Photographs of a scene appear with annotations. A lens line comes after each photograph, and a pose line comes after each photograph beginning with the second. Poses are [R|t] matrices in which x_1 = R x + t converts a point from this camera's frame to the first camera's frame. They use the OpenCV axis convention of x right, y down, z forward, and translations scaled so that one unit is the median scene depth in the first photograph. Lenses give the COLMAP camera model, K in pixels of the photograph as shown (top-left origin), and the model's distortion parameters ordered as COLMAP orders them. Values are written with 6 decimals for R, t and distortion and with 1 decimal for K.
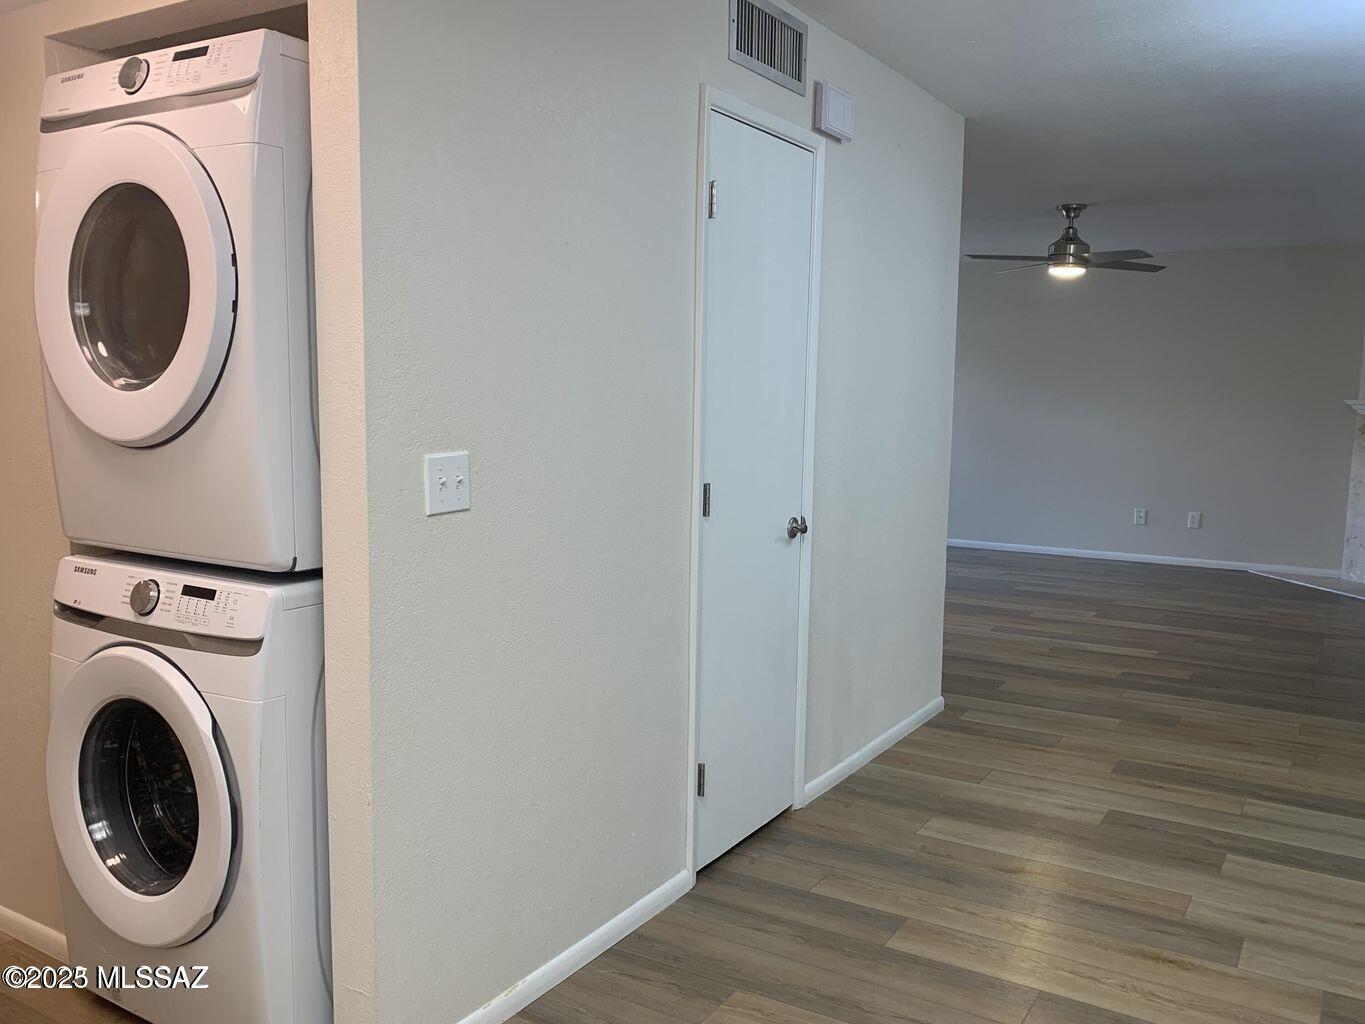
lens RADIAL K [[1111.4, 0, 682.5], [0, 1111.4, 512.0], [0, 0, 1]] dist [0.007018, -0.007347]
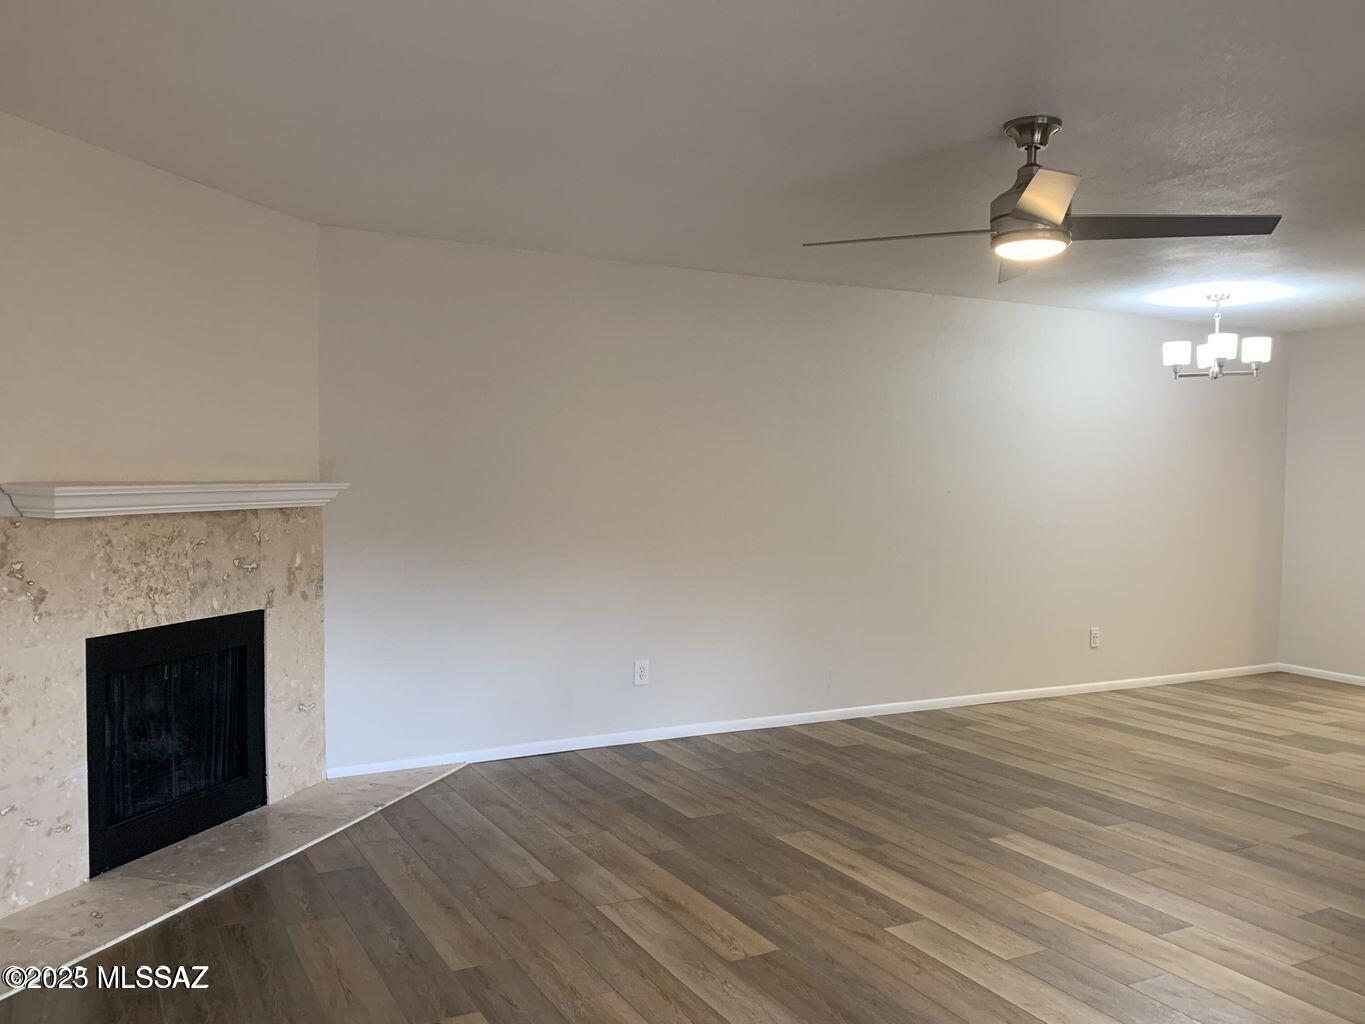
lens RADIAL K [[1117.9, 0, 682.0], [0, 1117.9, 522.3], [0, 0, 1]] dist [-0.005176, 0.010618]
pose [[-0.866932, -0.042438, 0.496616, 0.300205], [0.034058, 0.988996, 0.143967, -0.230952], [-0.497261, 0.141723, -0.855948, 2.051579]]
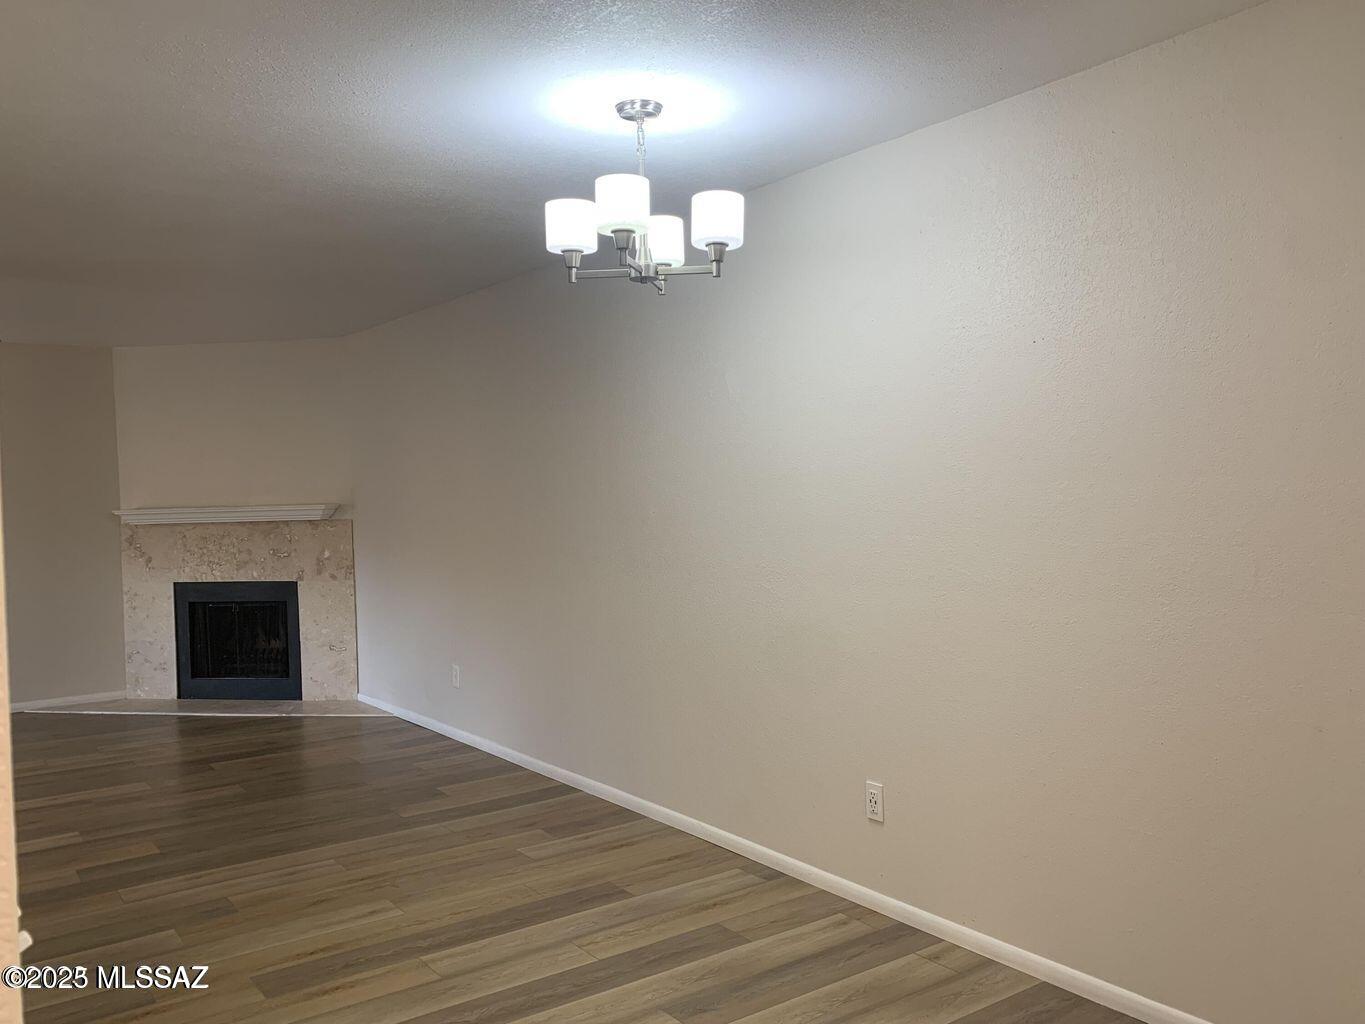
lens RADIAL K [[1117.9, 0, 682.0], [0, 1117.9, 522.3], [0, 0, 1]] dist [-0.005176, 0.010618]
pose [[0.375770, -0.050184, 0.925353, -0.171155], [0.130871, 0.991399, 0.000622, -0.046562], [-0.917426, 0.120869, 0.379106, 0.326577]]
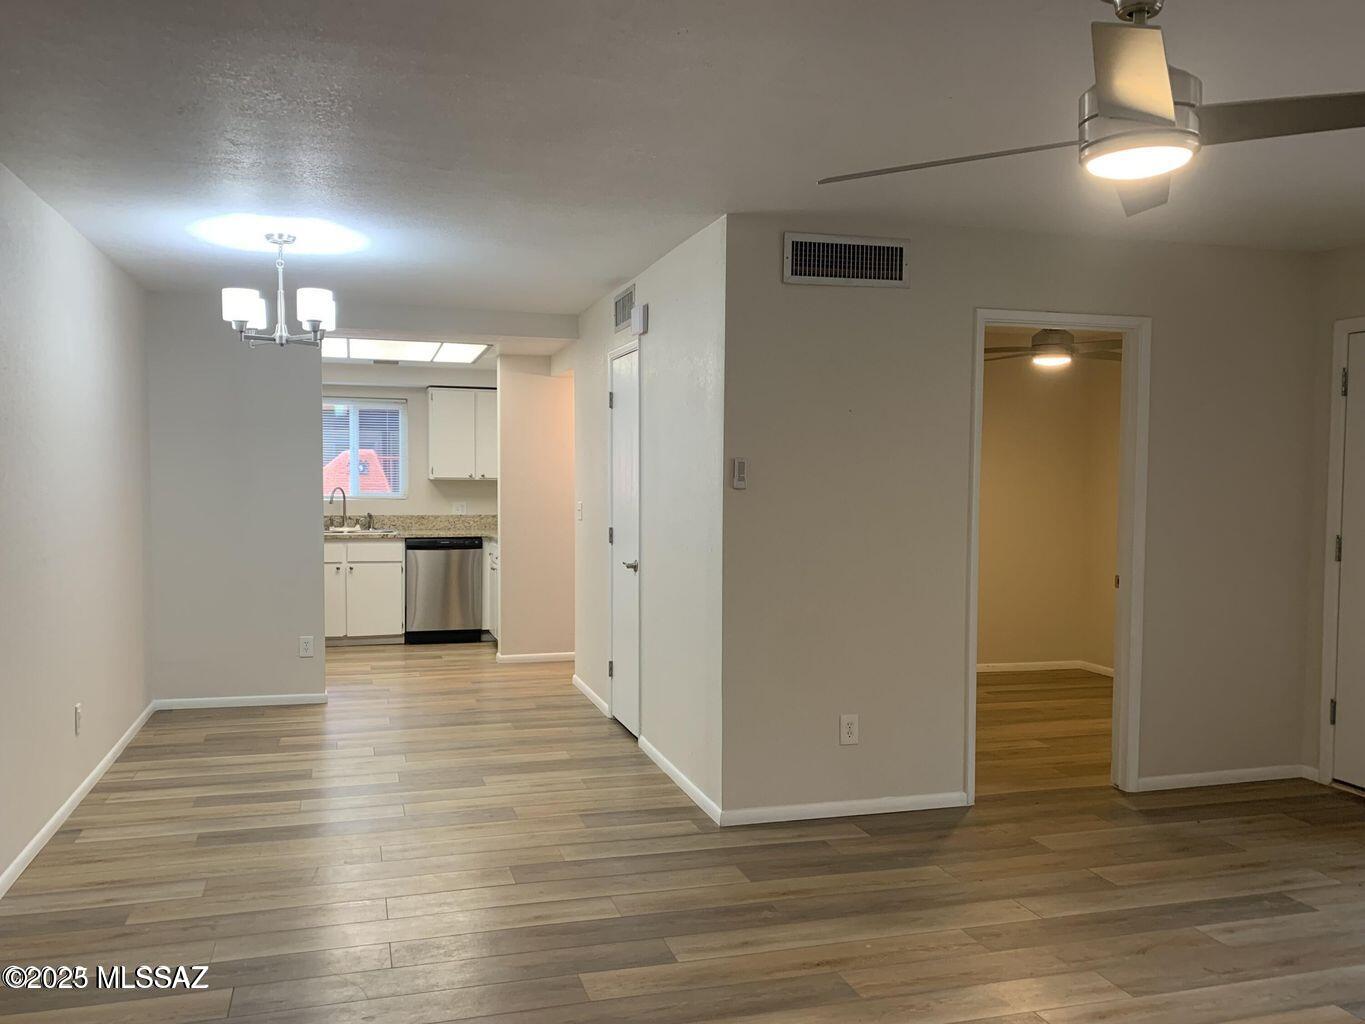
lens RADIAL K [[1128.6, 0, 660.7], [0, 1128.6, 512.3], [0, 0, 1]] dist [-0.005586, 0.004542]
pose [[-0.672959, 0.016112, -0.739505, 0.949845], [-0.092176, 0.990143, 0.105454, -0.175888], [0.733914, 0.139131, -0.664840, 1.529804]]
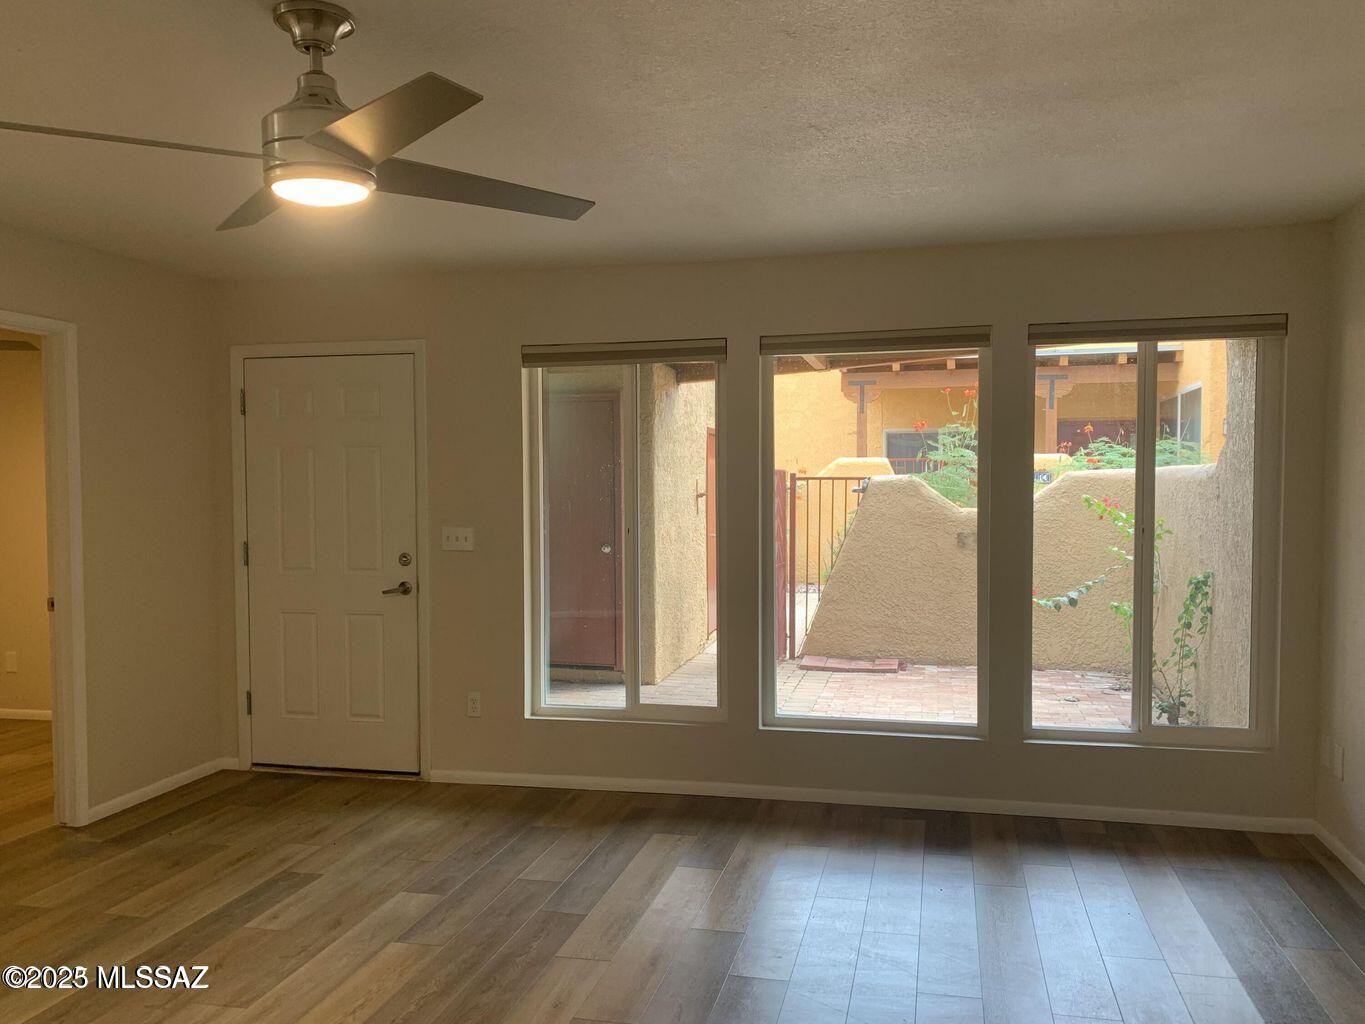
lens RADIAL K [[1120.8, 0, 693.6], [0, 1120.8, 512.2], [0, 0, 1]] dist [0.013669, 0.009763]
pose [[0.327008, 0.016285, -0.944881, 0.987720], [-0.099390, 0.994899, -0.017250, -0.157498], [0.939780, 0.099553, 0.326959, 1.344327]]
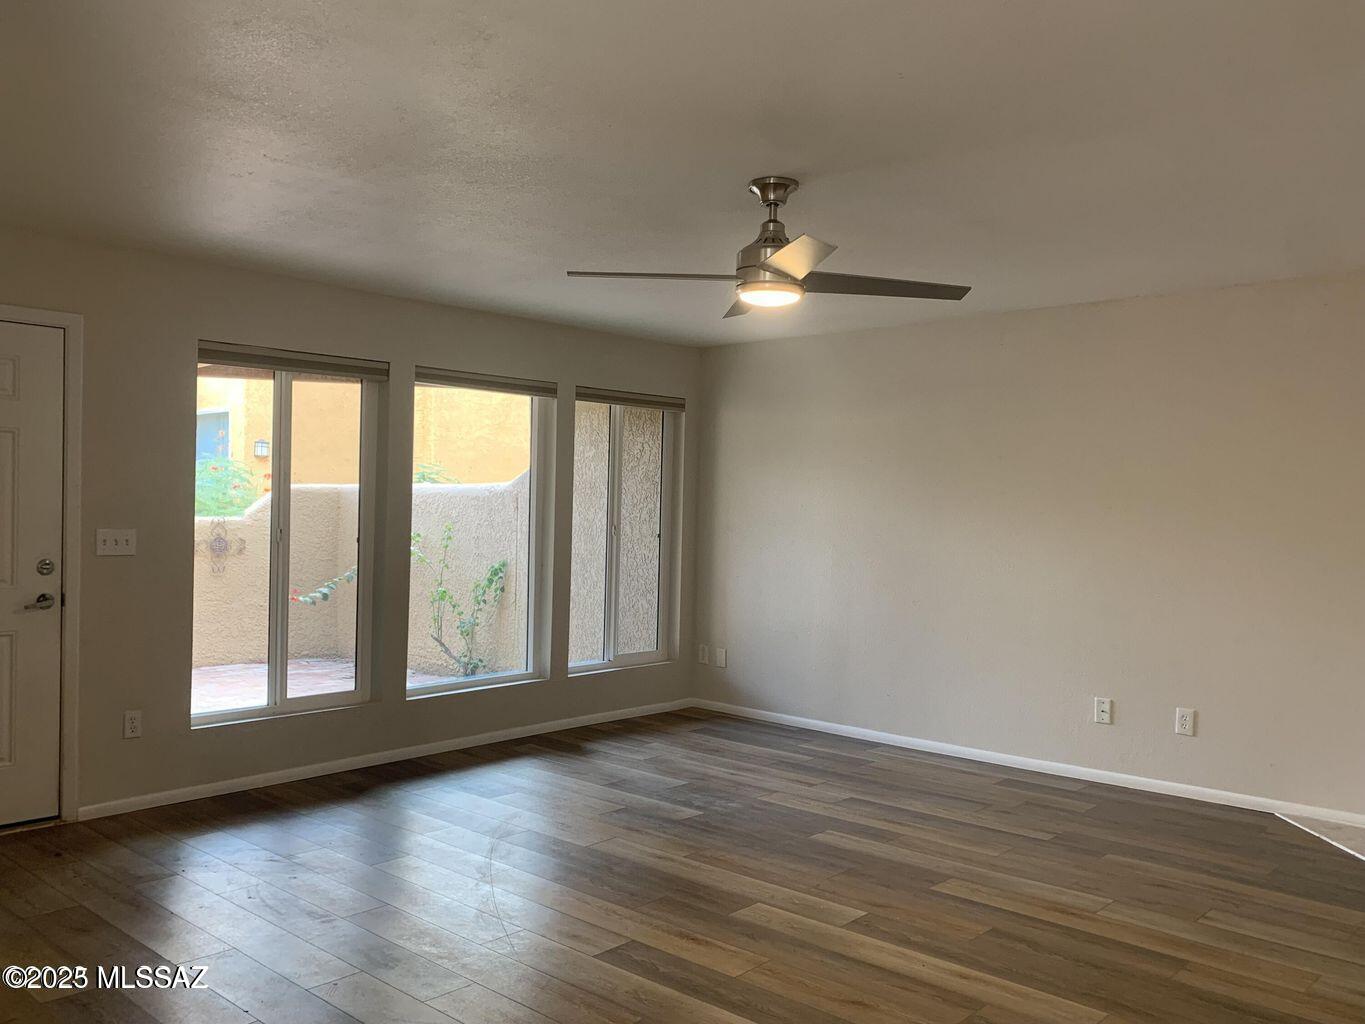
lens RADIAL K [[1120.8, 0, 693.6], [0, 1120.8, 512.2], [0, 0, 1]] dist [0.013669, 0.009763]
pose [[0.984253, 0.009228, -0.176525, 0.545527], [-0.028488, 0.993863, -0.106884, -0.061087], [0.174456, 0.110230, 0.978476, 0.596289]]
